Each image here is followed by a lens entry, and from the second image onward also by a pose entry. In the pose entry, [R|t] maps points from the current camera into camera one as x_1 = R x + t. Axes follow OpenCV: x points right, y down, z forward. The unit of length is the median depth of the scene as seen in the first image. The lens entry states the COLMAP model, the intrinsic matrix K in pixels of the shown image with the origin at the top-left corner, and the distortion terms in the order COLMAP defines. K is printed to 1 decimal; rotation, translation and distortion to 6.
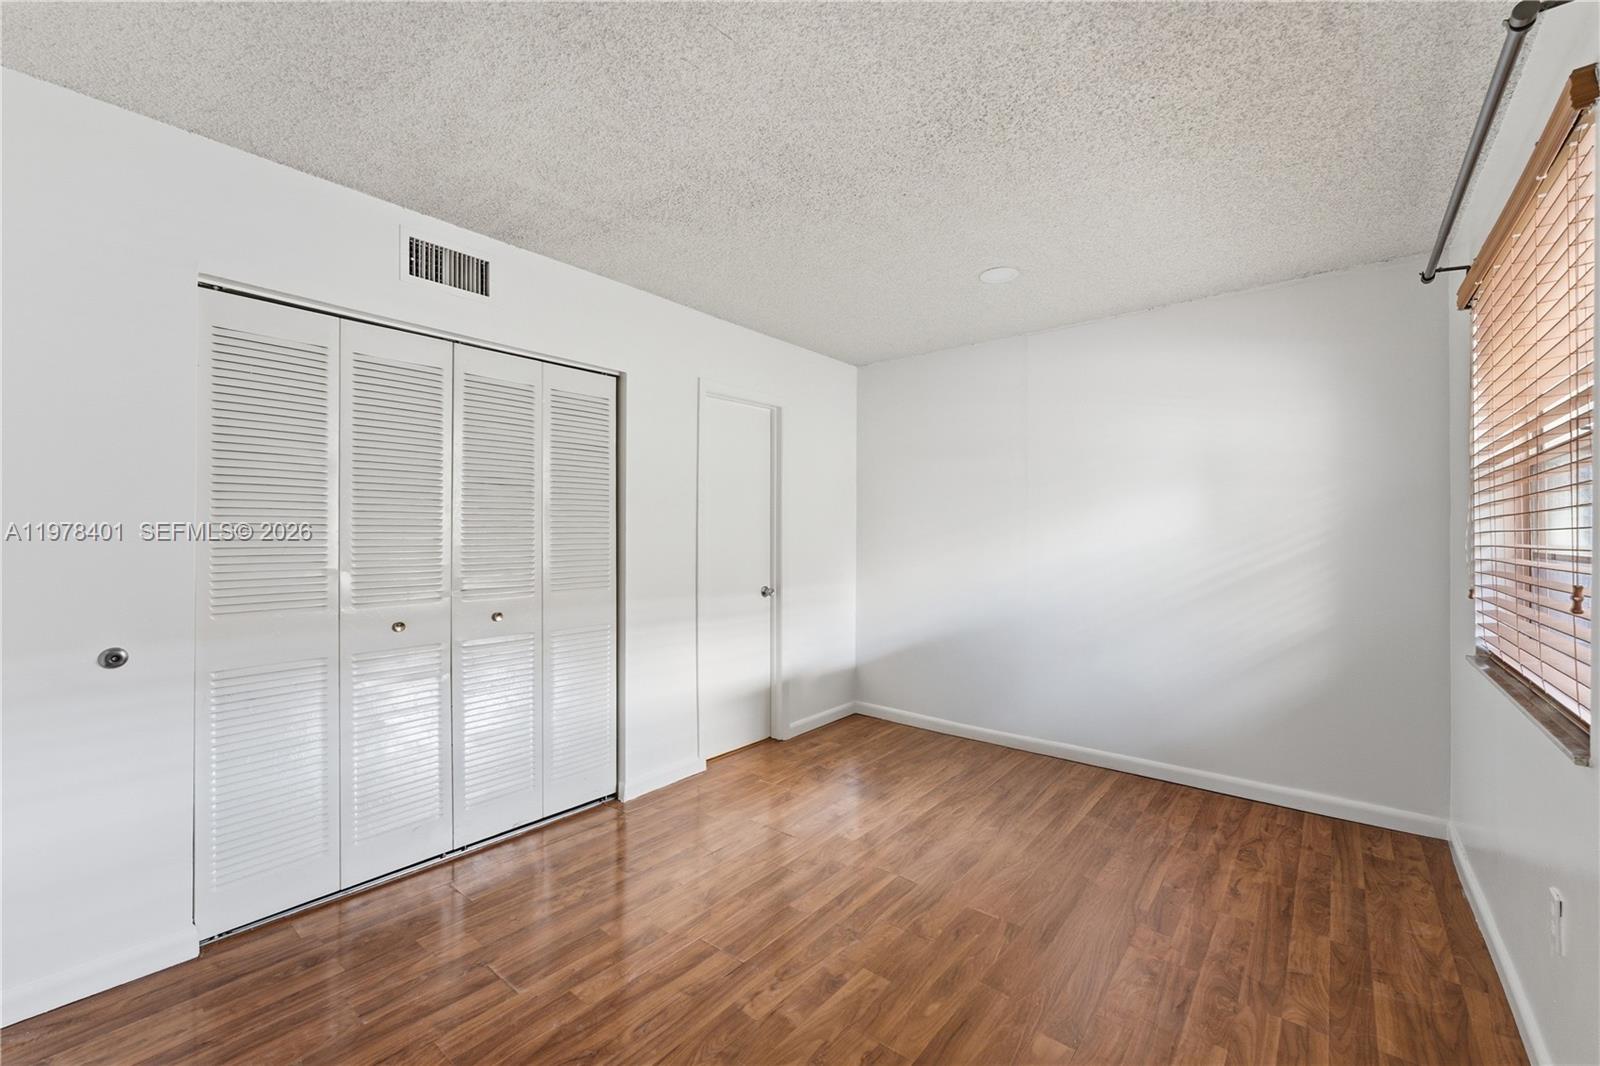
lens RADIAL K [[647.1, 0, 796.7], [0, 647.1, 536.1], [0, 0, 1]] dist [-0.004731, 0.002143]
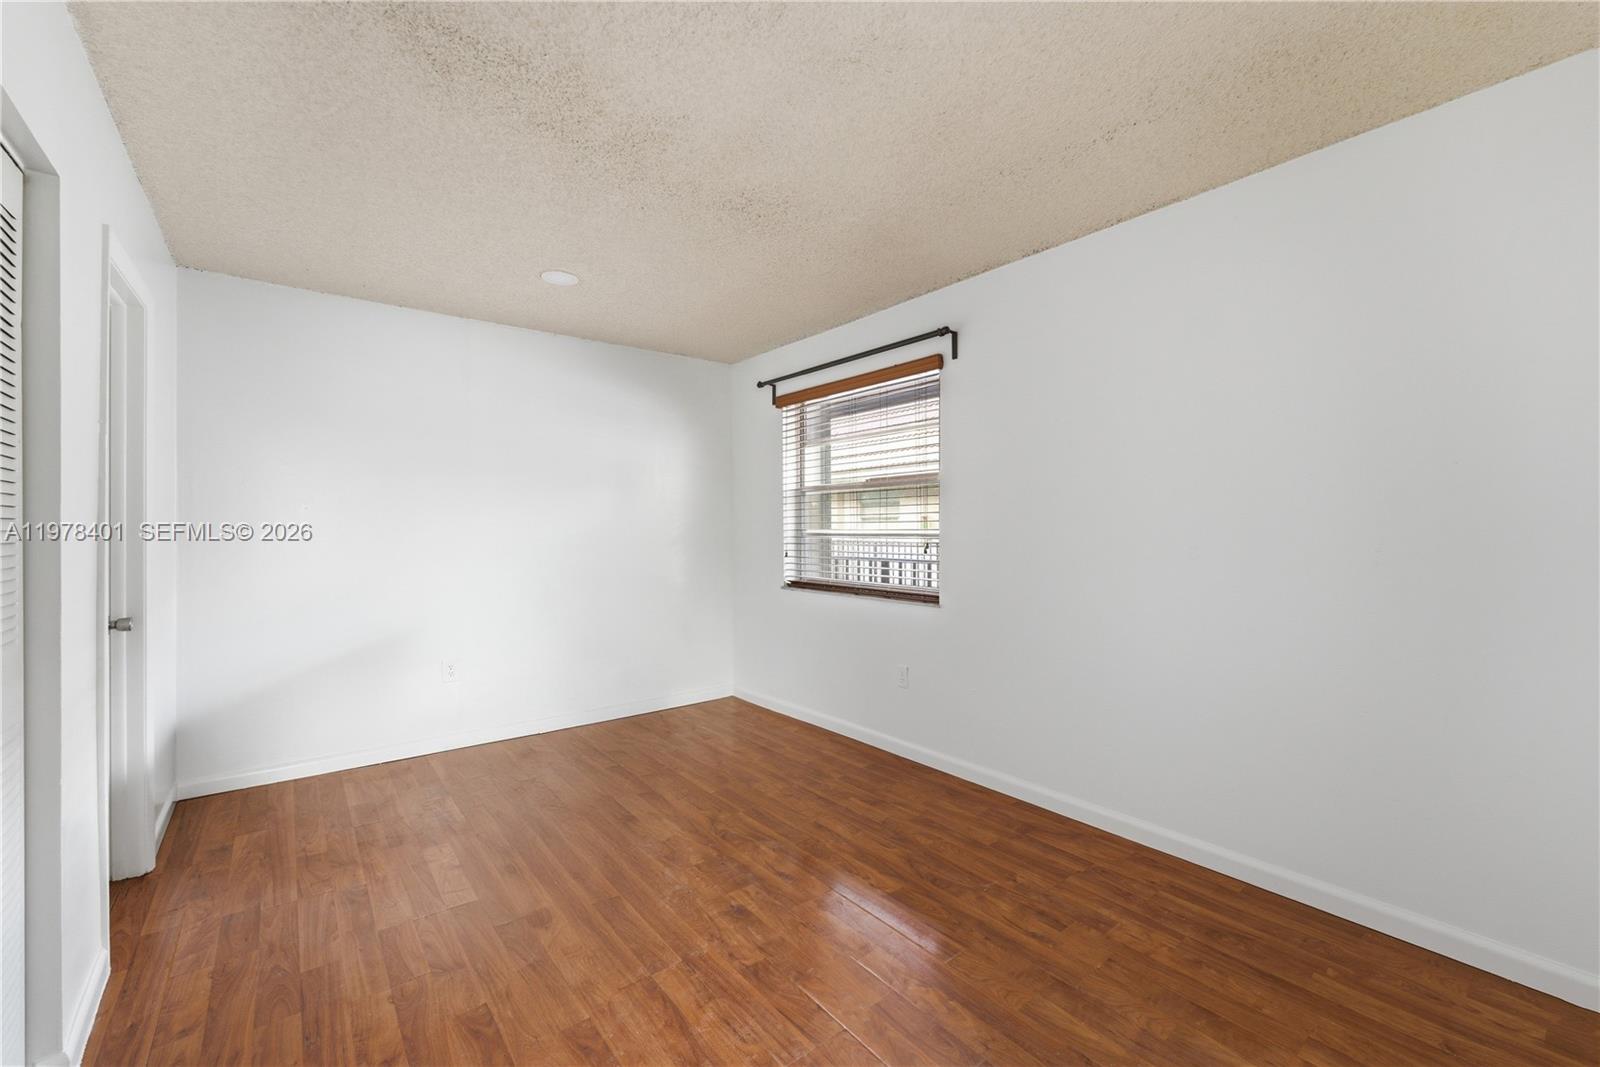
lens RADIAL K [[647.1, 0, 798.6], [0, 647.1, 528.3], [0, 0, 1]] dist [-0.004731, 0.002143]
pose [[0.204009, -0.002190, 0.978967, -0.860583], [0.000001, 0.999997, 0.002237, -0.001562], [-0.978969, -0.000456, 0.204009, 0.532571]]
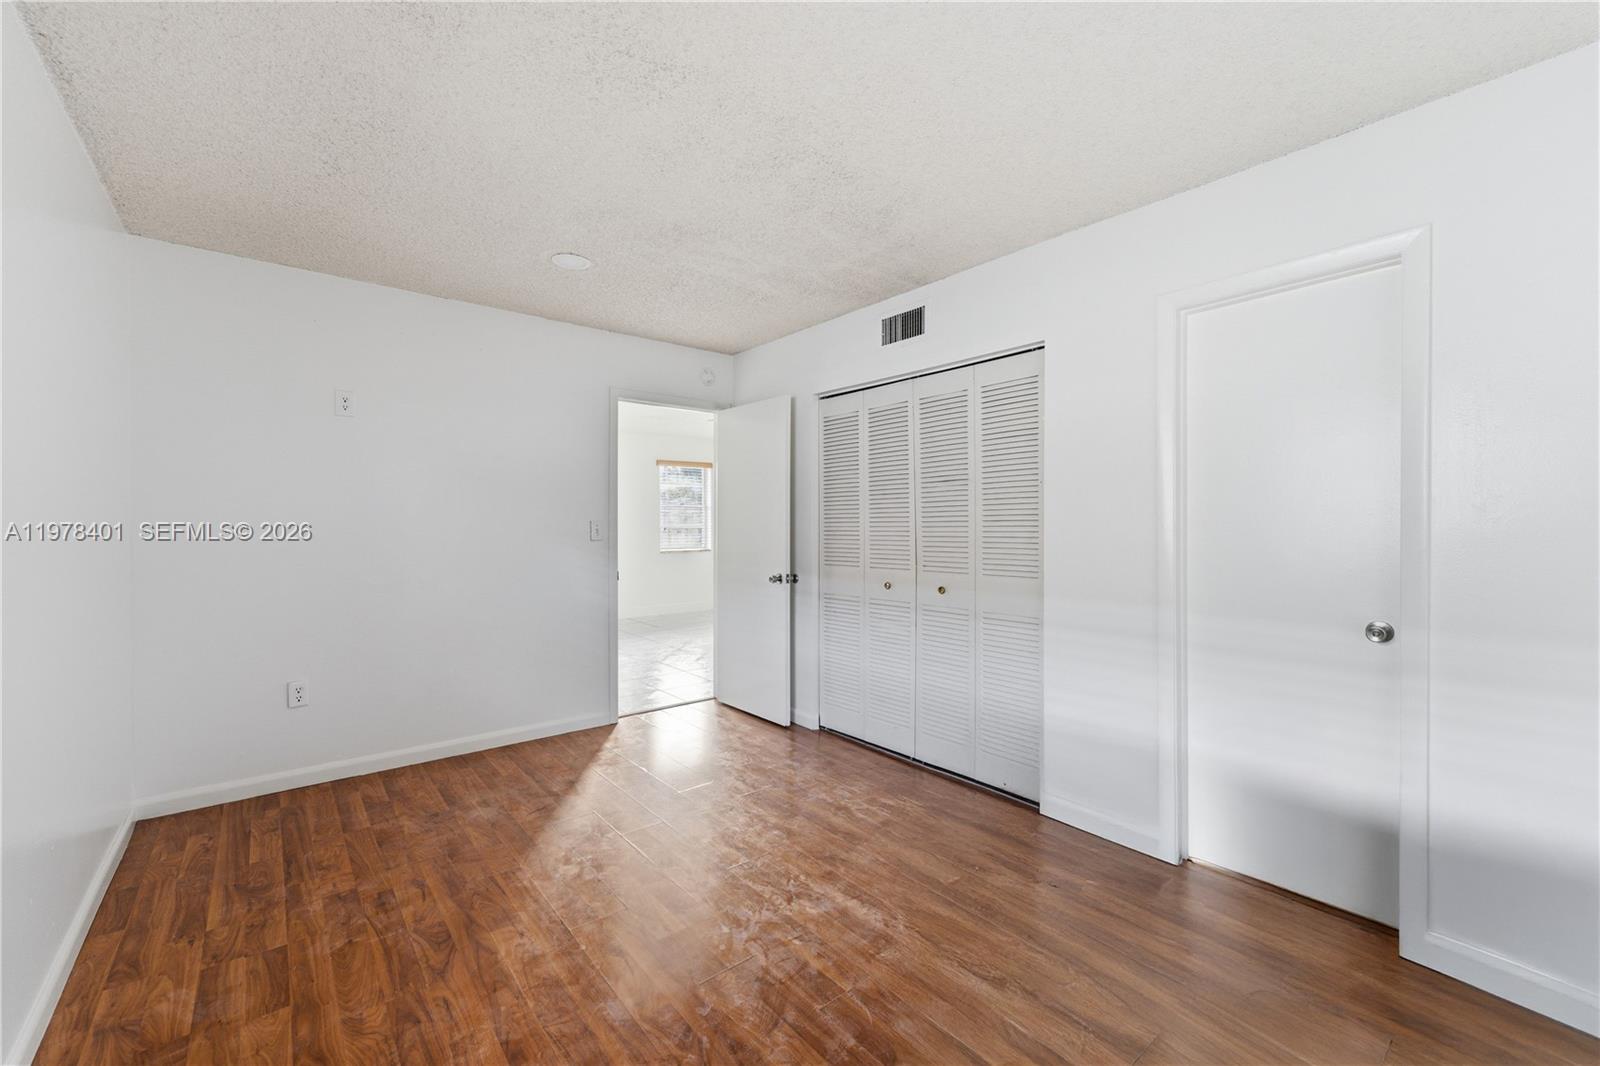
lens RADIAL K [[647.1, 0, 792.6], [0, 647.1, 527.0], [0, 0, 1]] dist [-0.004731, 0.002143]
pose [[-0.197451, 0.007113, -0.980287, 0.942461], [0.003326, 0.999973, 0.006585, -0.005360], [0.980307, -0.001960, -0.197470, 1.166026]]
